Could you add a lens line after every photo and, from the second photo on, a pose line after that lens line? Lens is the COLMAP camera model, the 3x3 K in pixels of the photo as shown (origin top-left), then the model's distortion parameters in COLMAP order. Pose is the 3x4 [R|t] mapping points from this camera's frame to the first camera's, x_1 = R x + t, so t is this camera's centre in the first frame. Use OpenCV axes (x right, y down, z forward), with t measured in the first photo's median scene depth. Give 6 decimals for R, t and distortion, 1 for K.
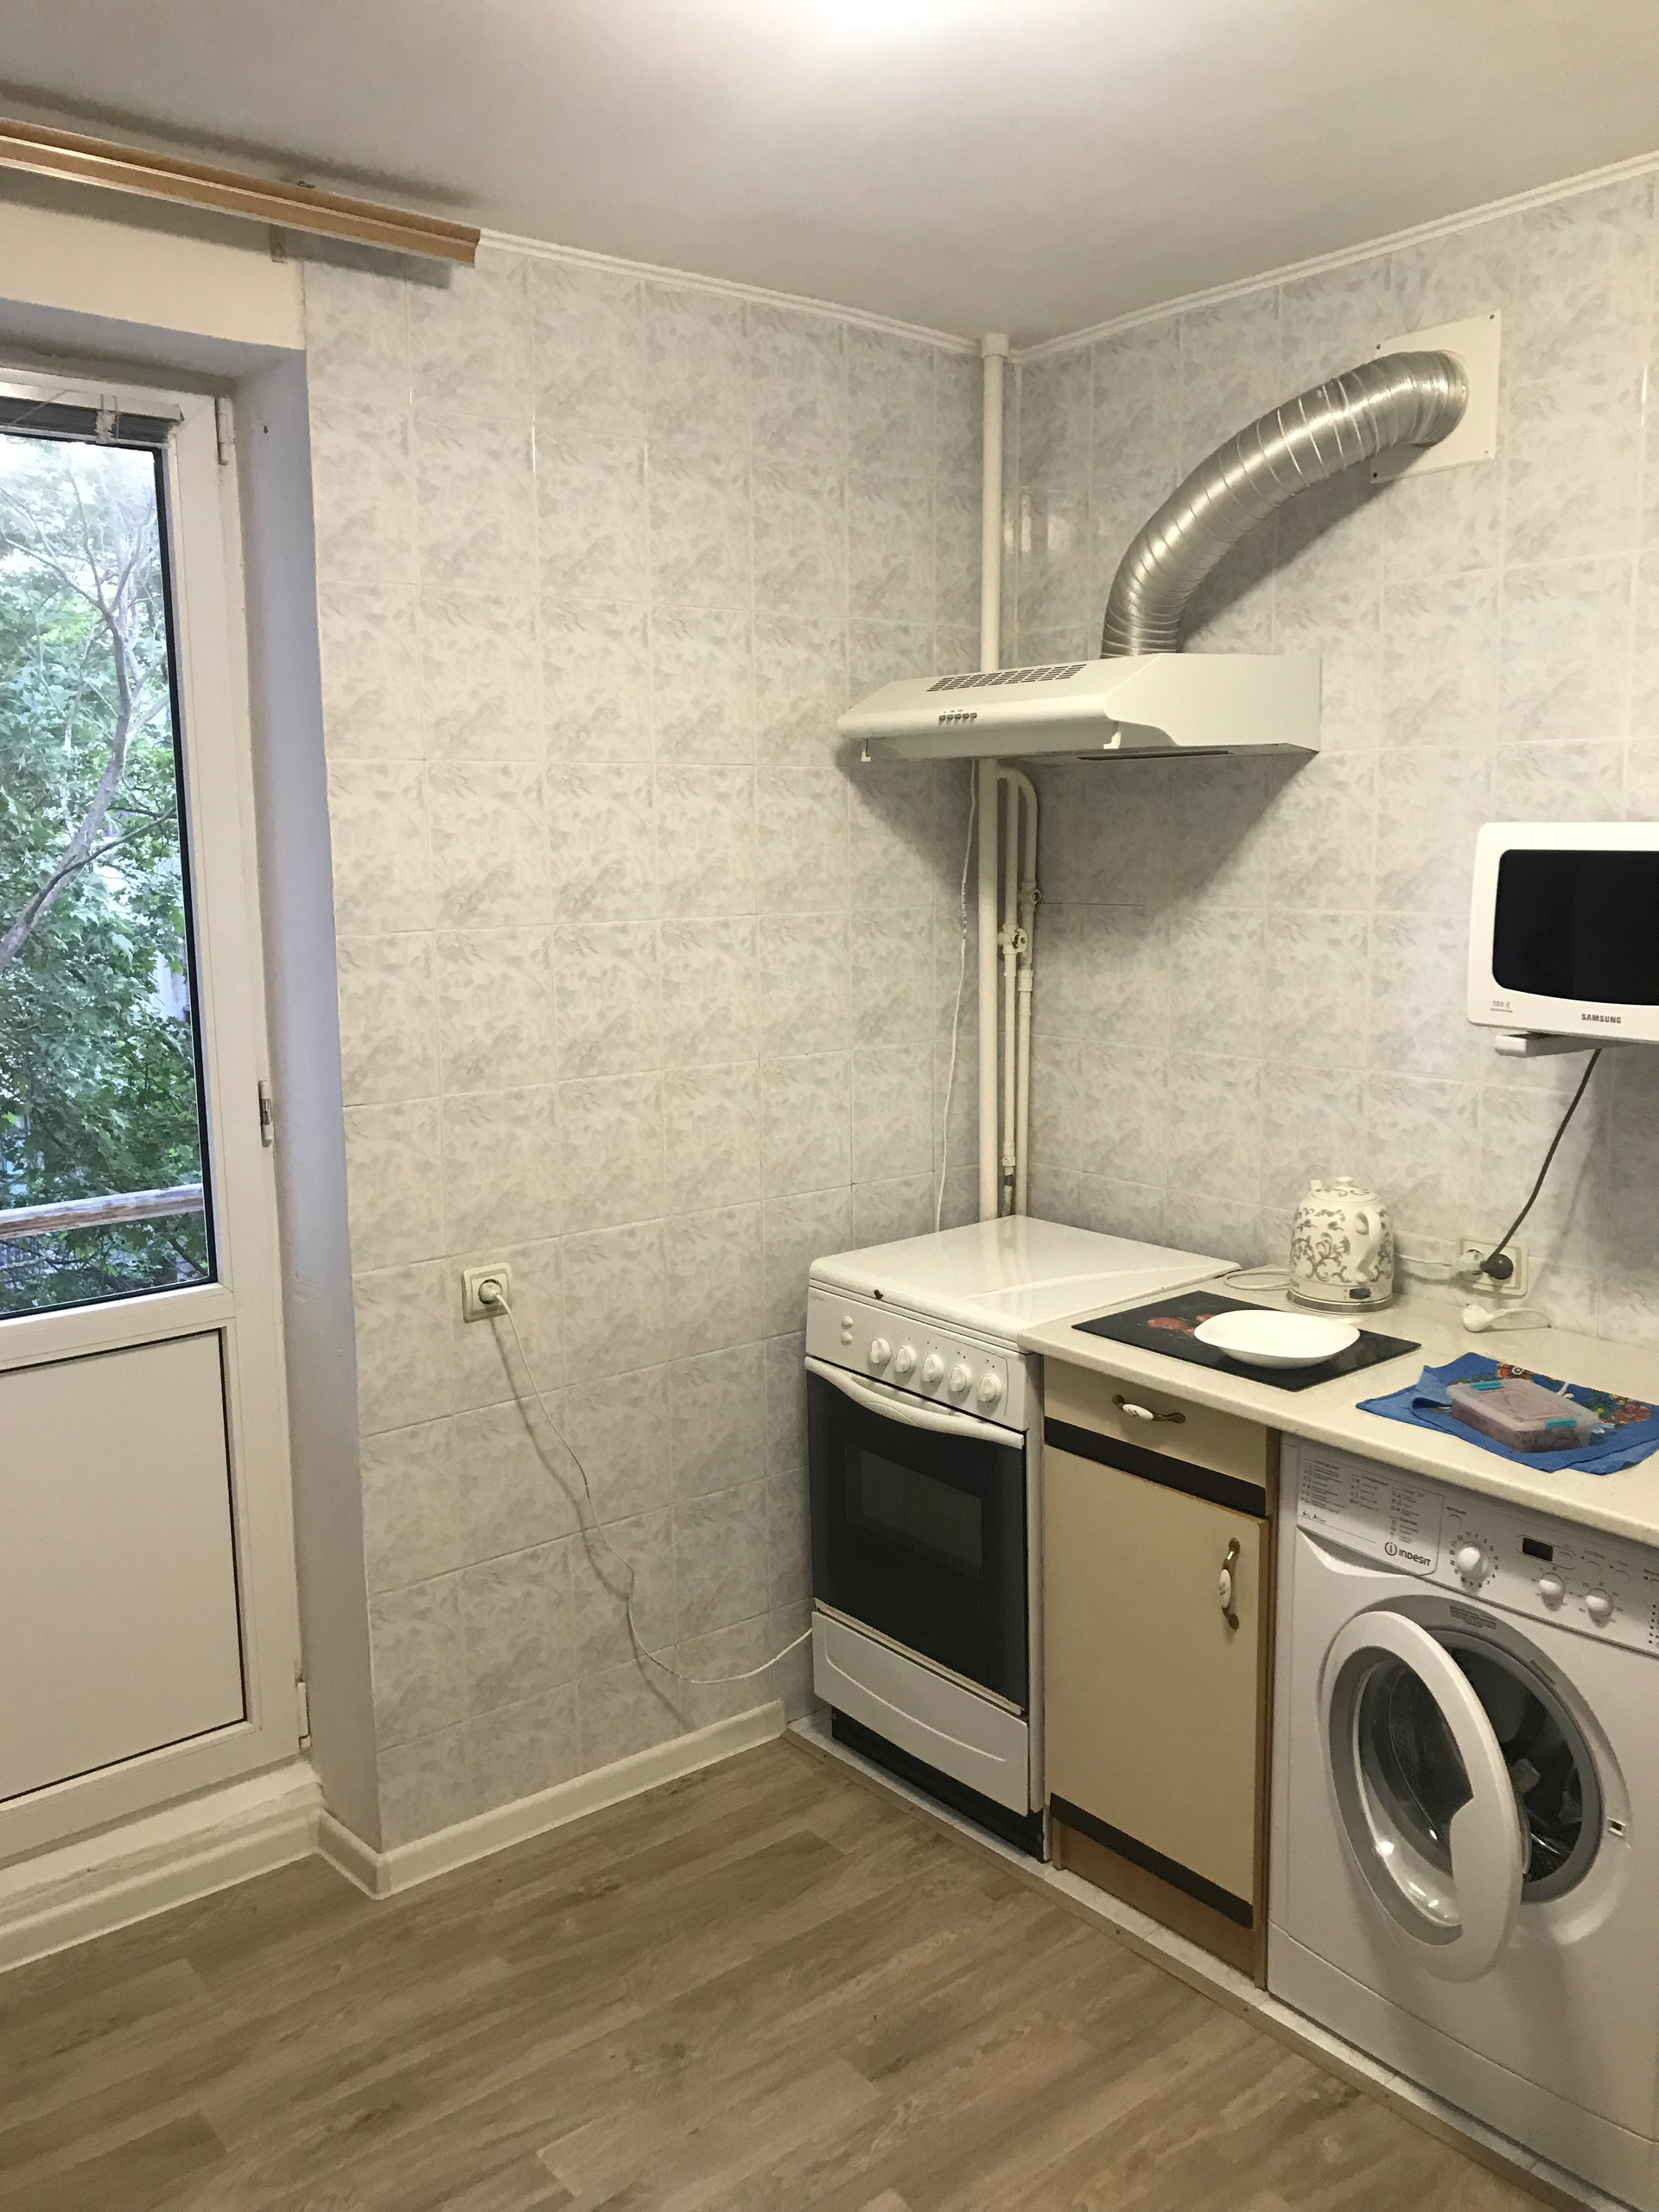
lens RADIAL K [[1826.4, 0, 842.9], [0, 1826.4, 1112.6], [0, 0, 1]] dist [0.078863, -0.076949]
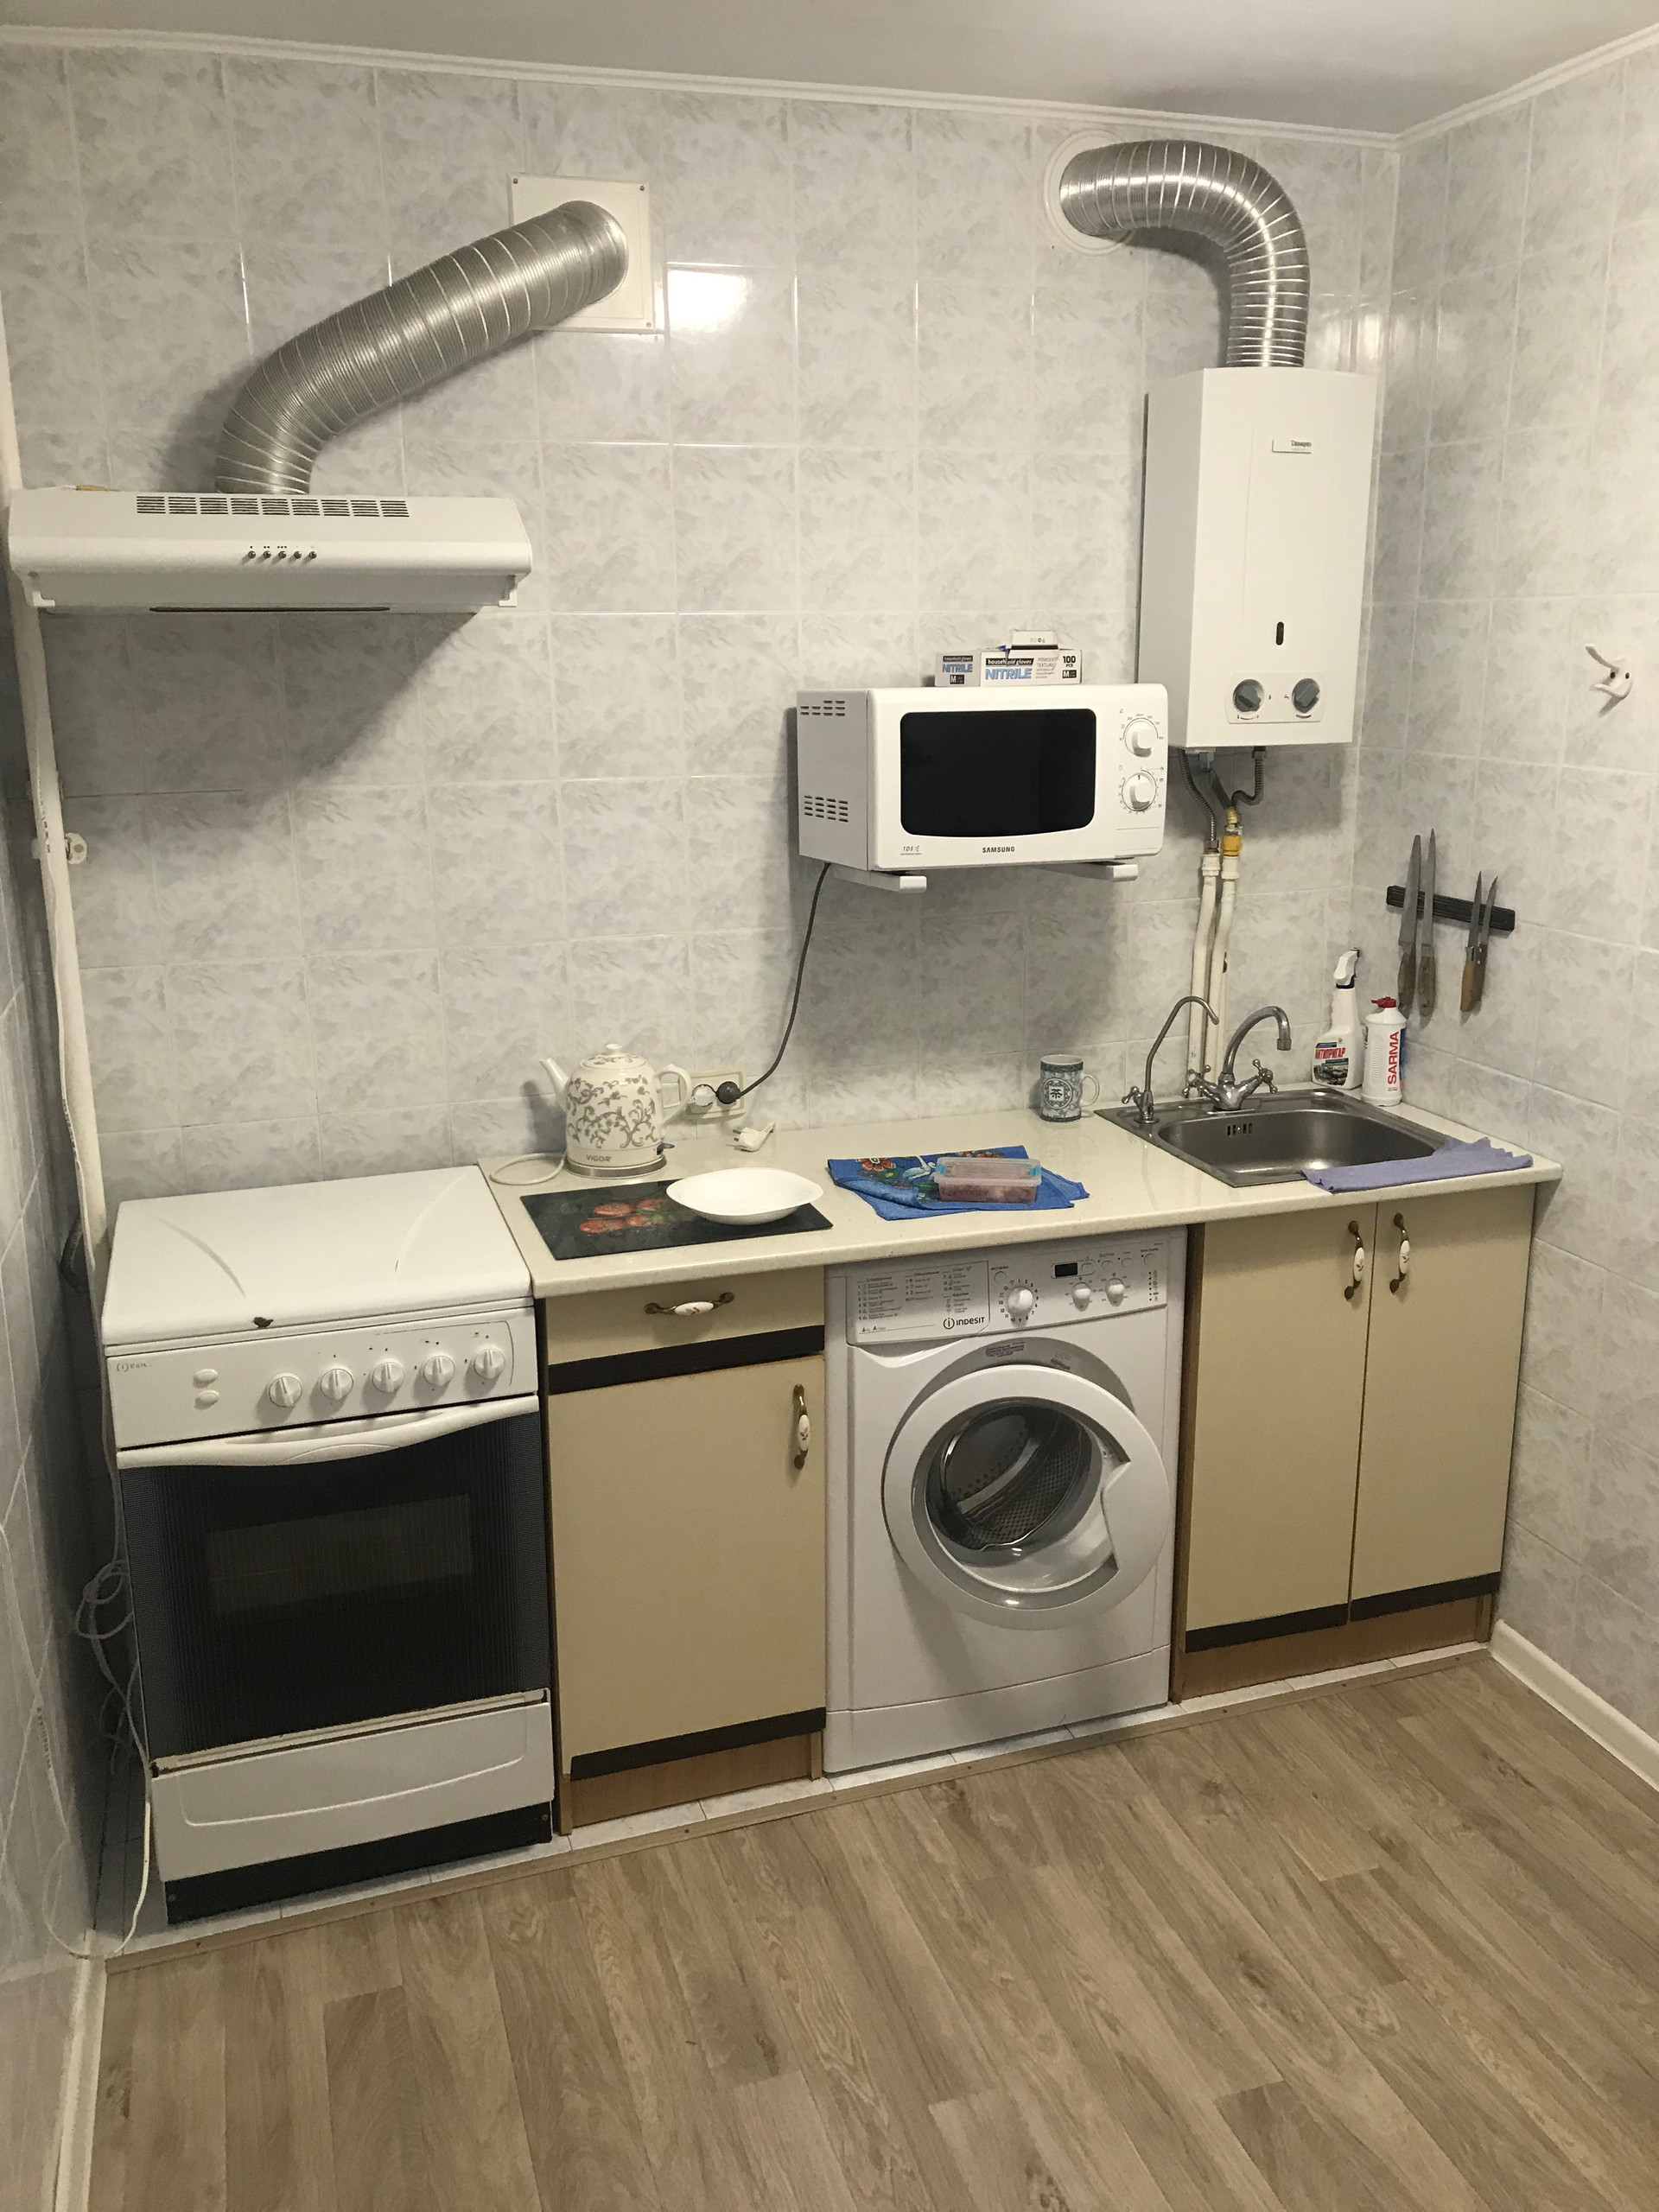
lens RADIAL K [[1826.4, 0, 842.9], [0, 1826.4, 1112.6], [0, 0, 1]] dist [0.078863, -0.076949]
pose [[0.354193, -0.228406, 0.906851, -0.646099], [0.155701, 0.970583, 0.183645, -0.100194], [-0.922120, 0.076151, 0.379336, 0.535646]]
